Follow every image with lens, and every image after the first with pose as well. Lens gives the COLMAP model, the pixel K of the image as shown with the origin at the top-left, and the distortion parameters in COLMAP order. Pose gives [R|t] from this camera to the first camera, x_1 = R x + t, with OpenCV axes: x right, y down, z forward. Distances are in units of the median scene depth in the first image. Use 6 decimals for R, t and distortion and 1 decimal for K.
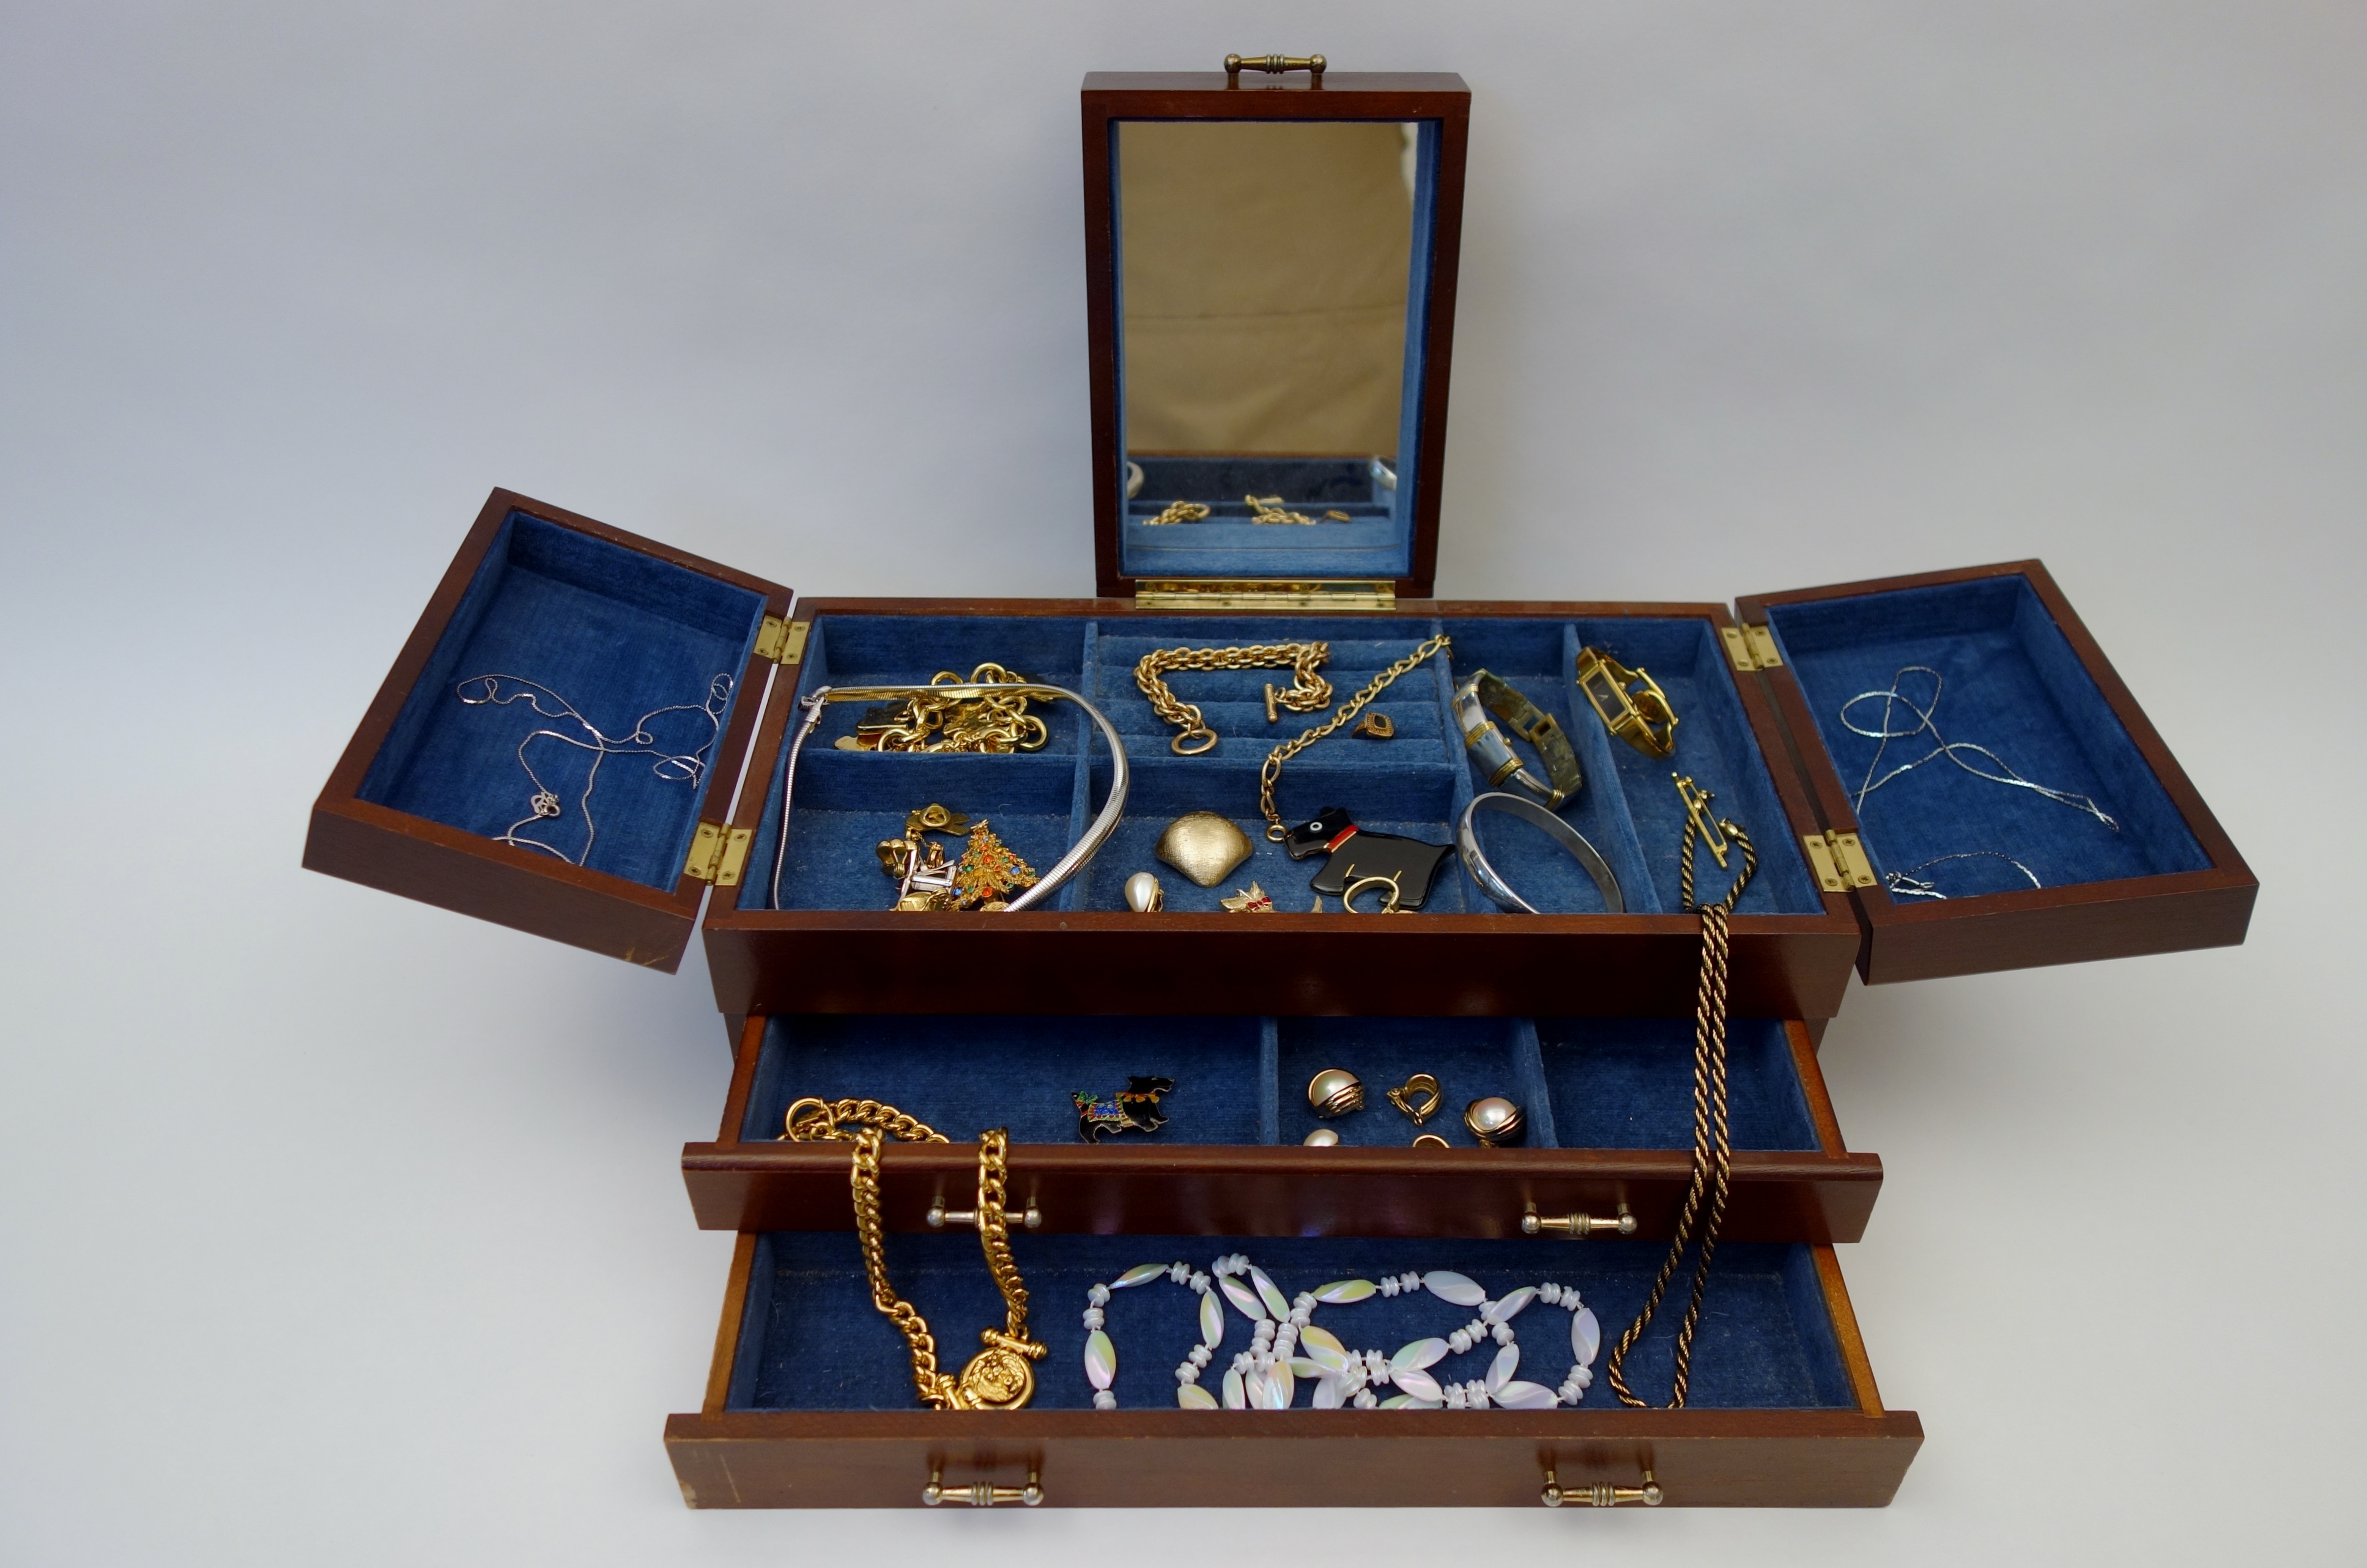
lens RADIAL K [[1823.2, 0, 1189.2], [0, 1823.2, 796.4], [0, 0, 1]] dist [0.005622, 0.010573]
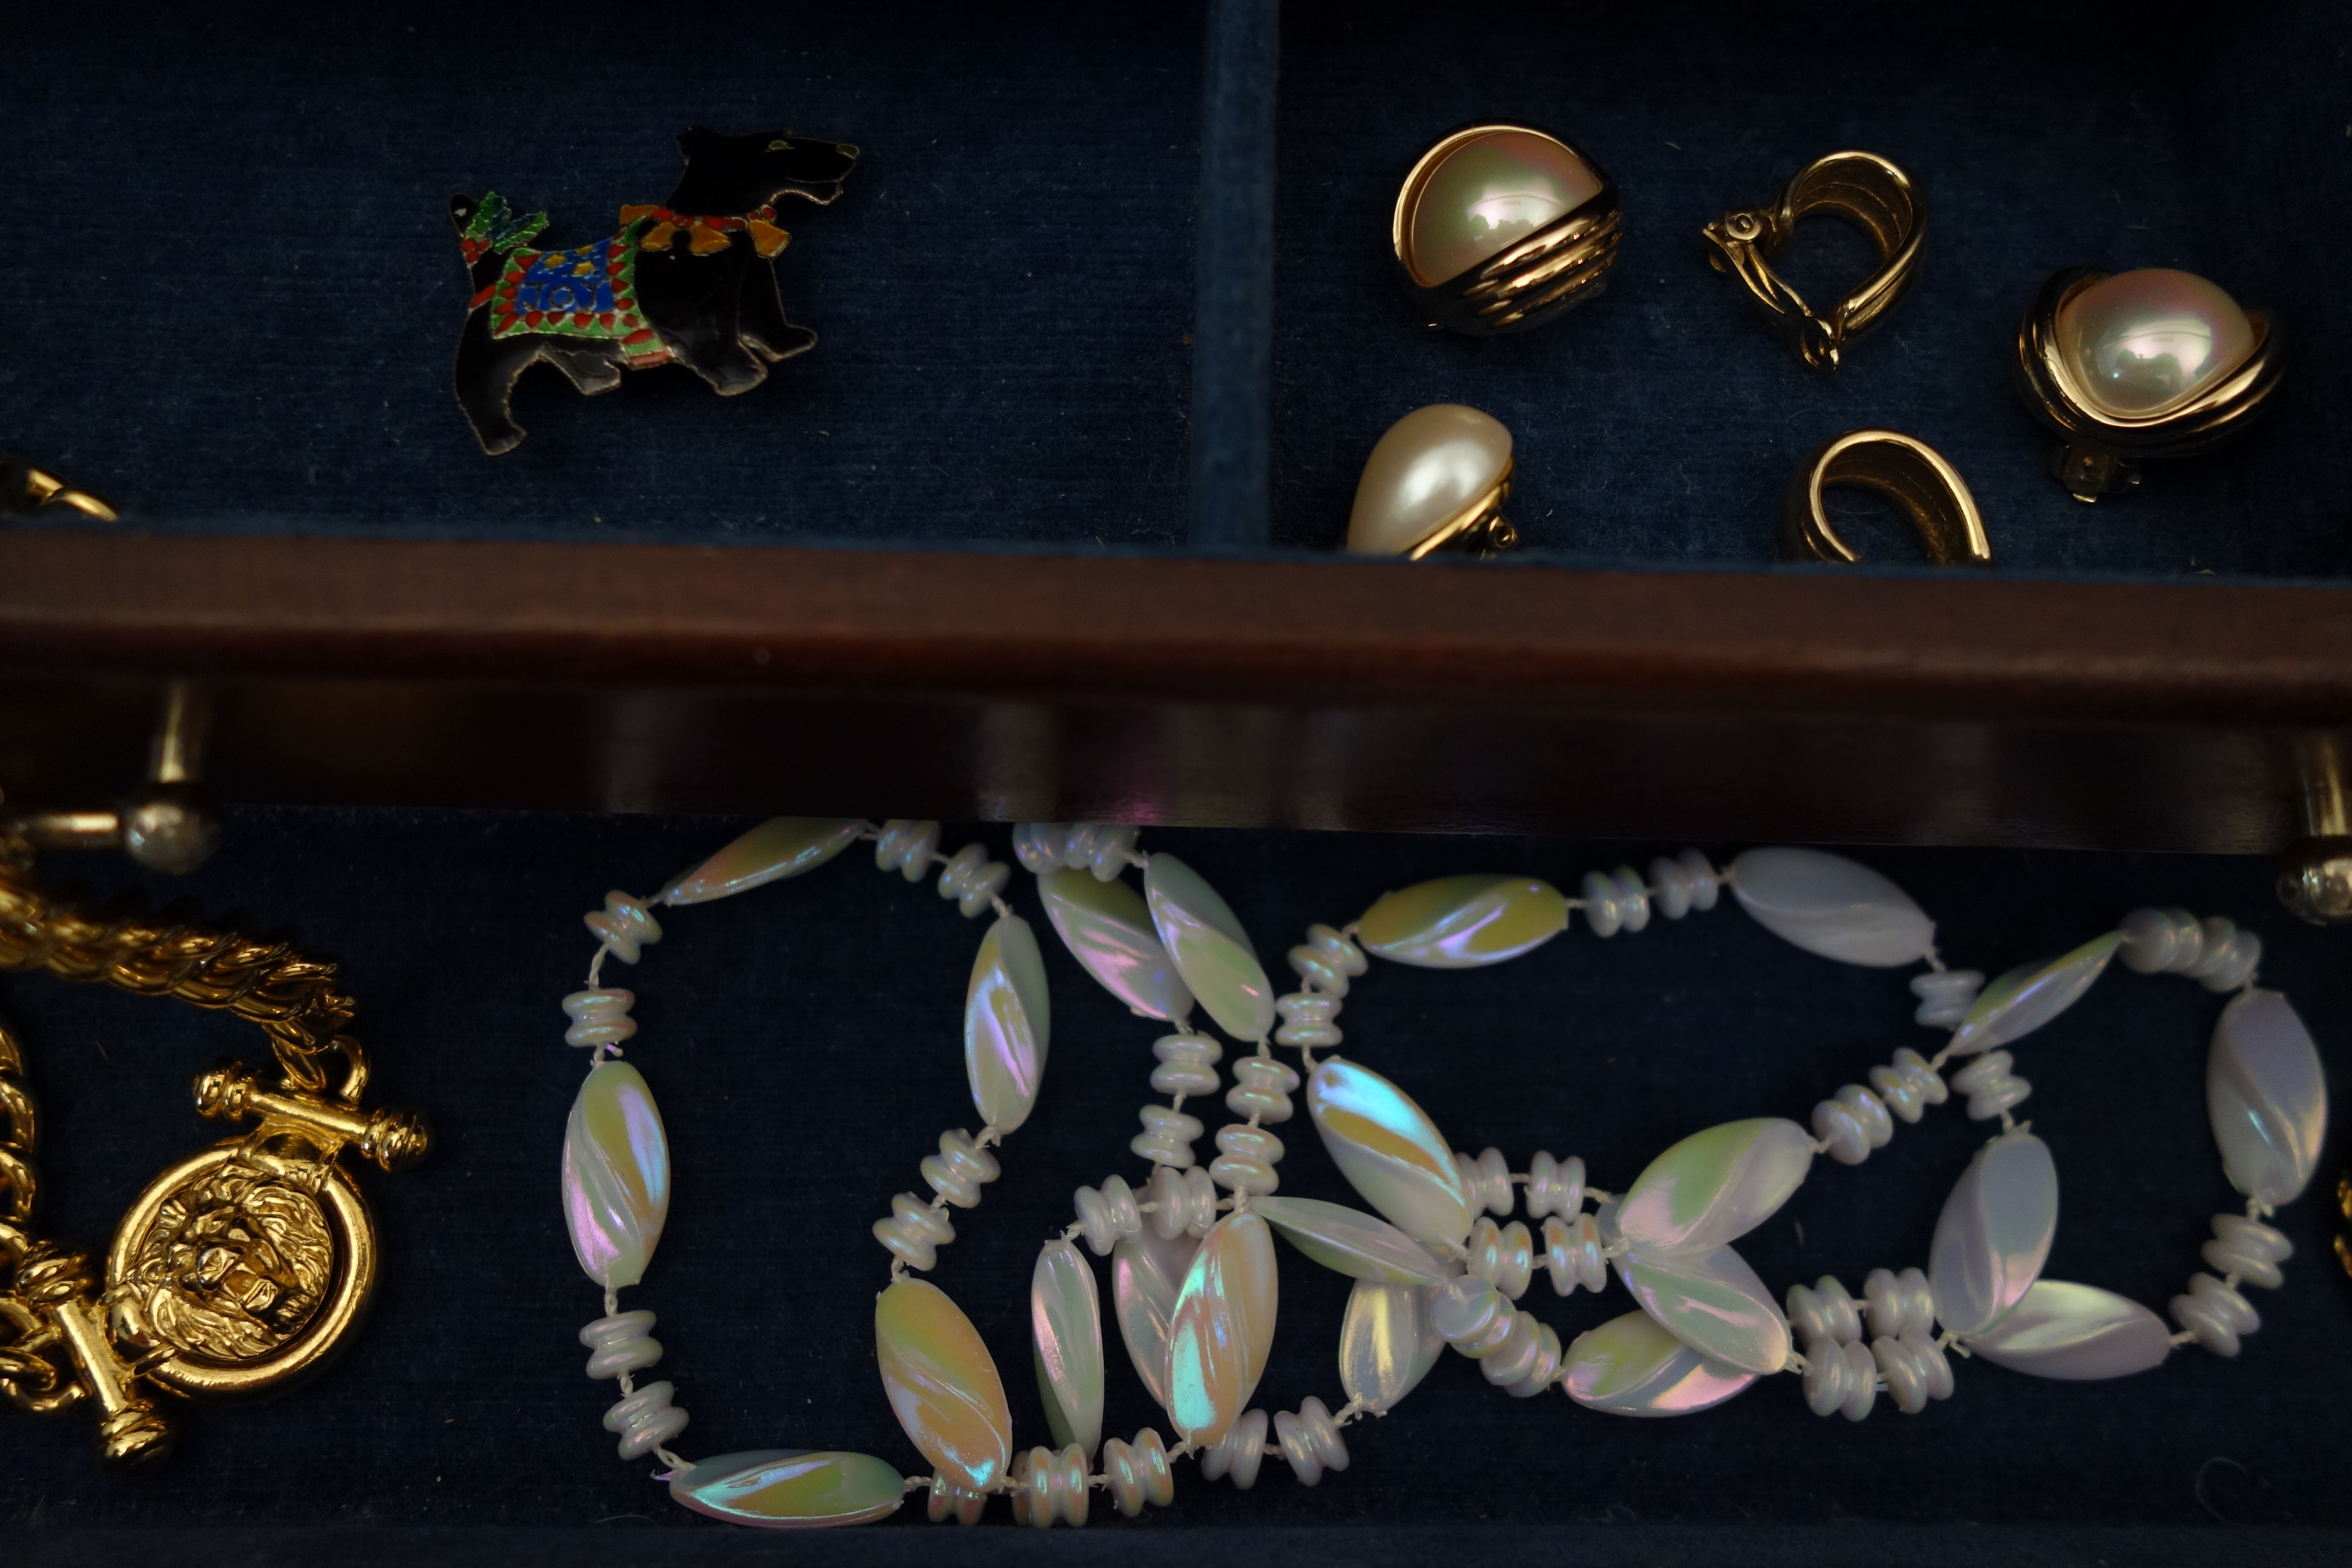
lens RADIAL K [[1811.7, 0, 1179.2], [0, 1811.7, 789.4], [0, 0, 1]] dist [0.005622, 0.010573]
pose [[0.999787, 0.016636, 0.012218, 0.036352], [-0.020608, 0.838255, 0.544889, 0.097750], [-0.001177, -0.545024, 0.838419, 0.786708]]
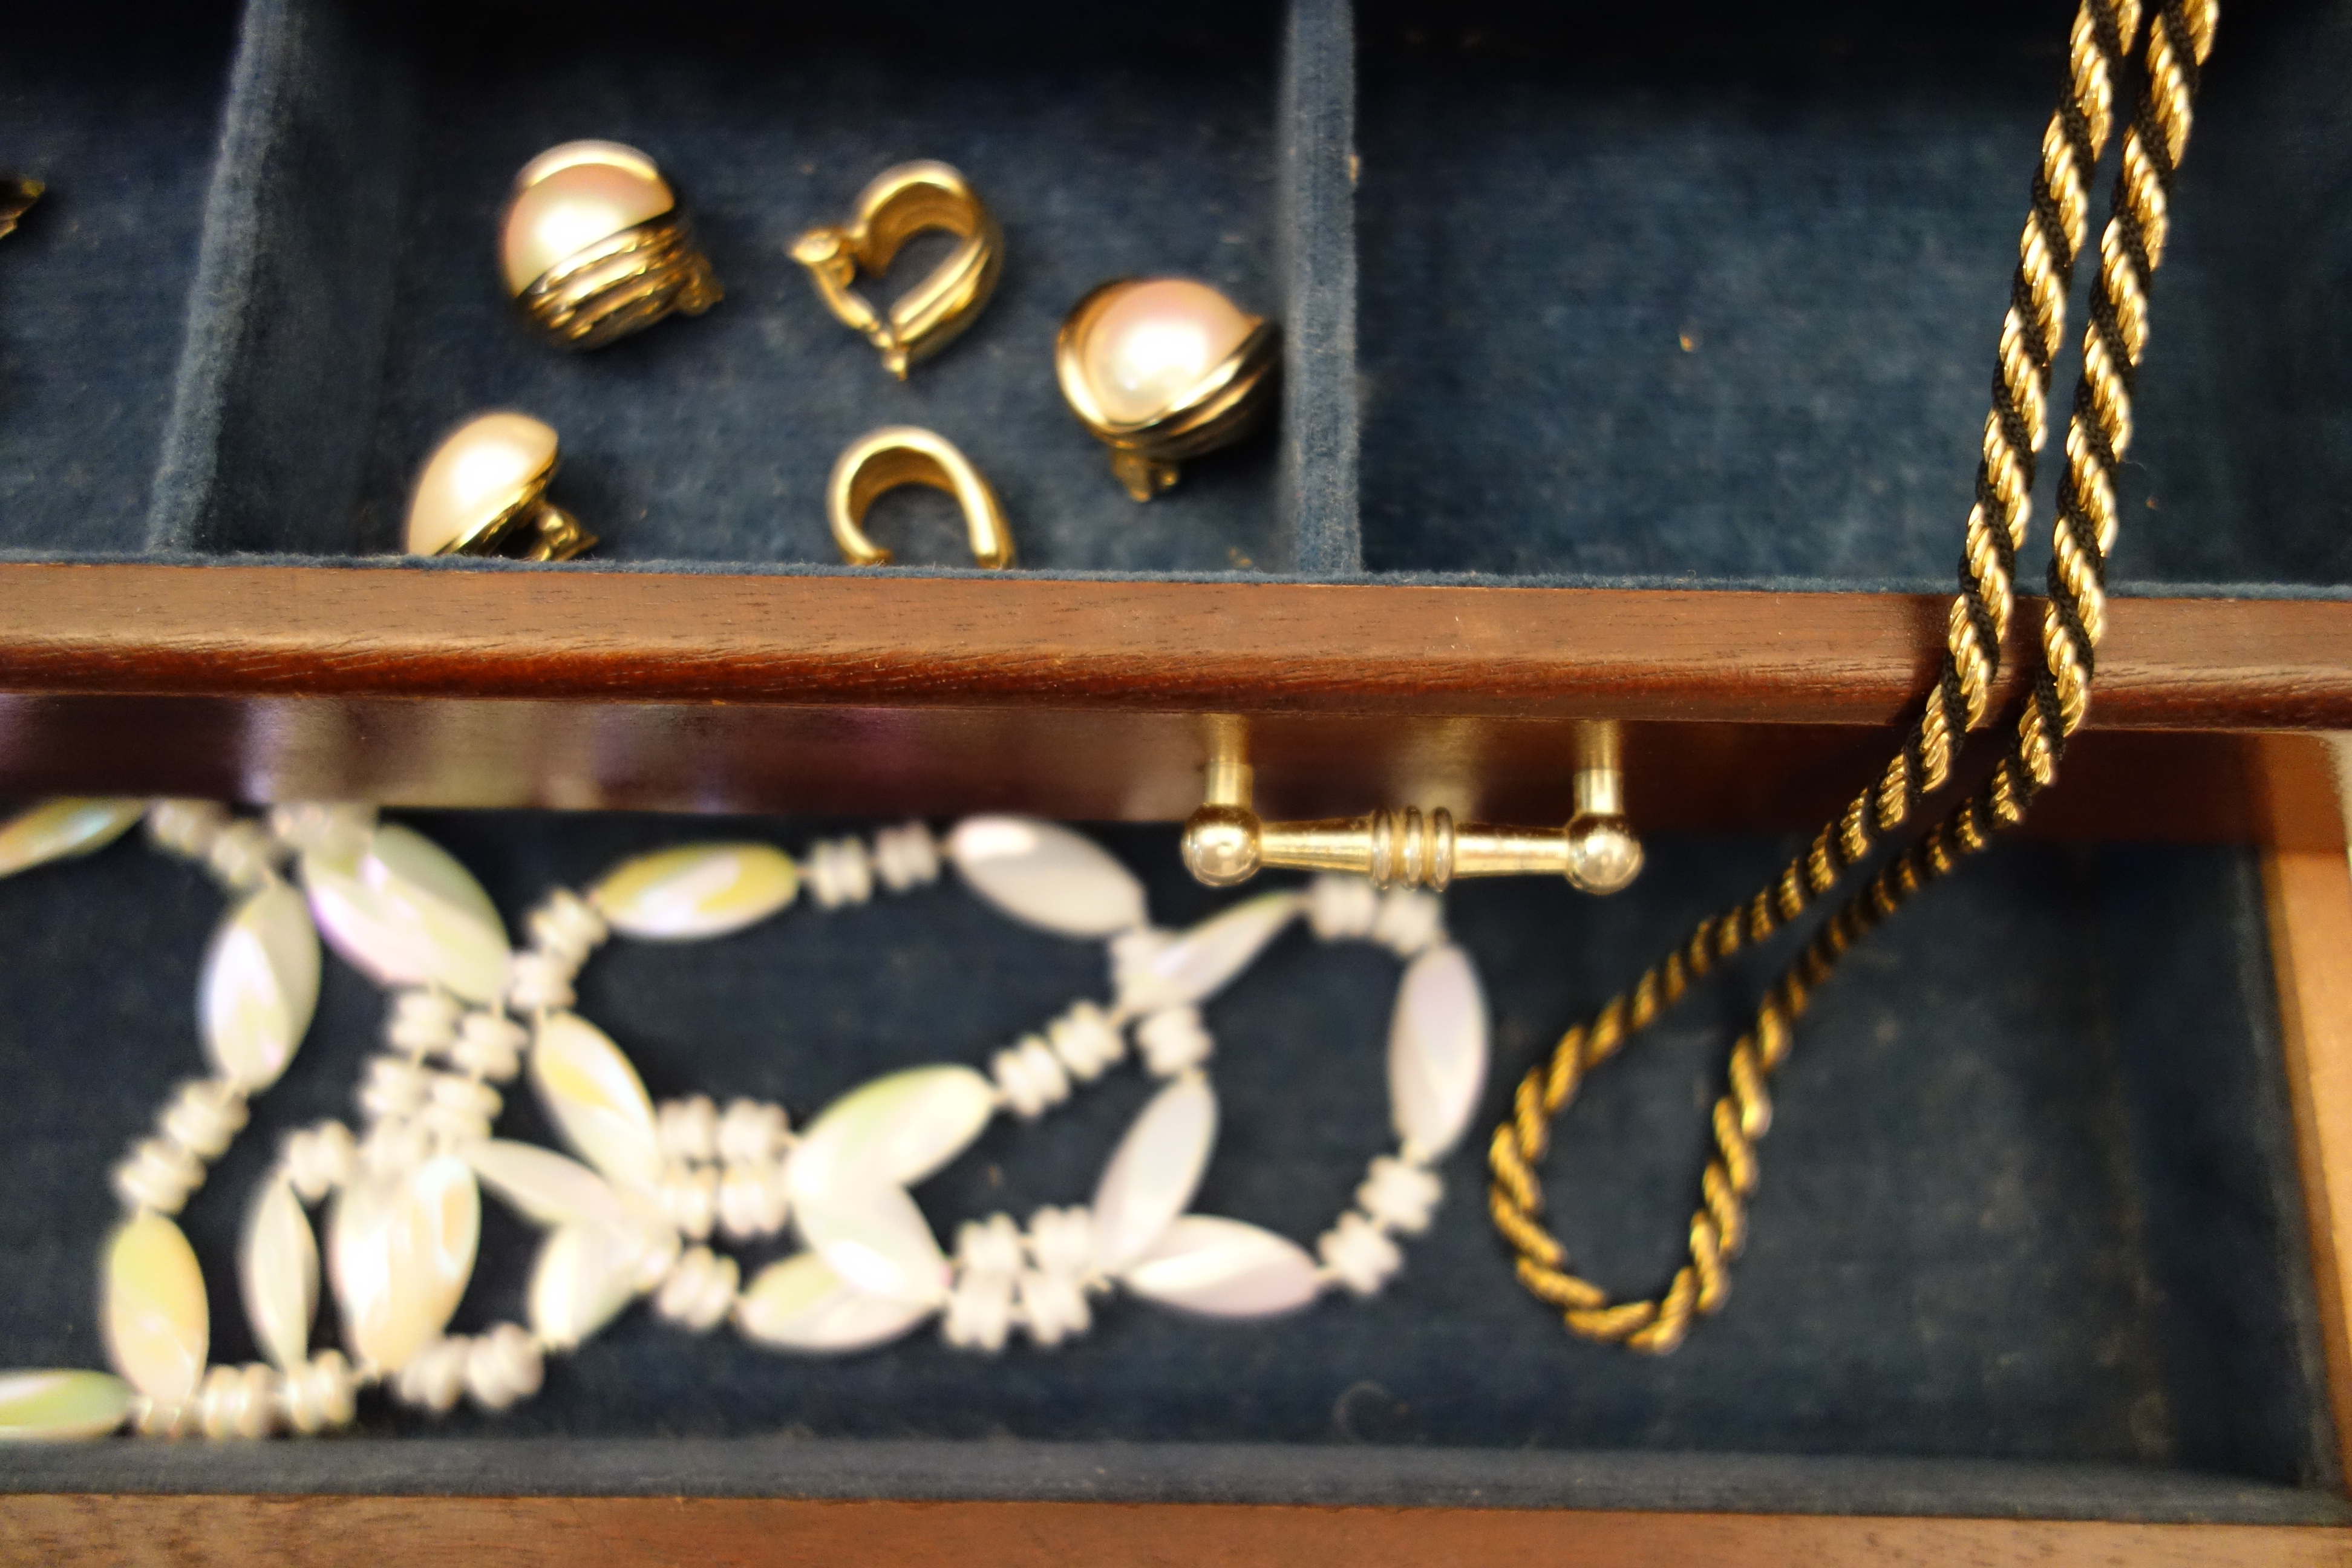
lens RADIAL K [[1811.7, 0, 1175.5], [0, 1811.7, 780.2], [0, 0, 1]] dist [0.005622, 0.010573]
pose [[0.999673, 0.008930, -0.023955, 0.180596], [0.005726, 0.835003, 0.550215, 0.085031], [0.024916, -0.550172, 0.834679, 0.769572]]
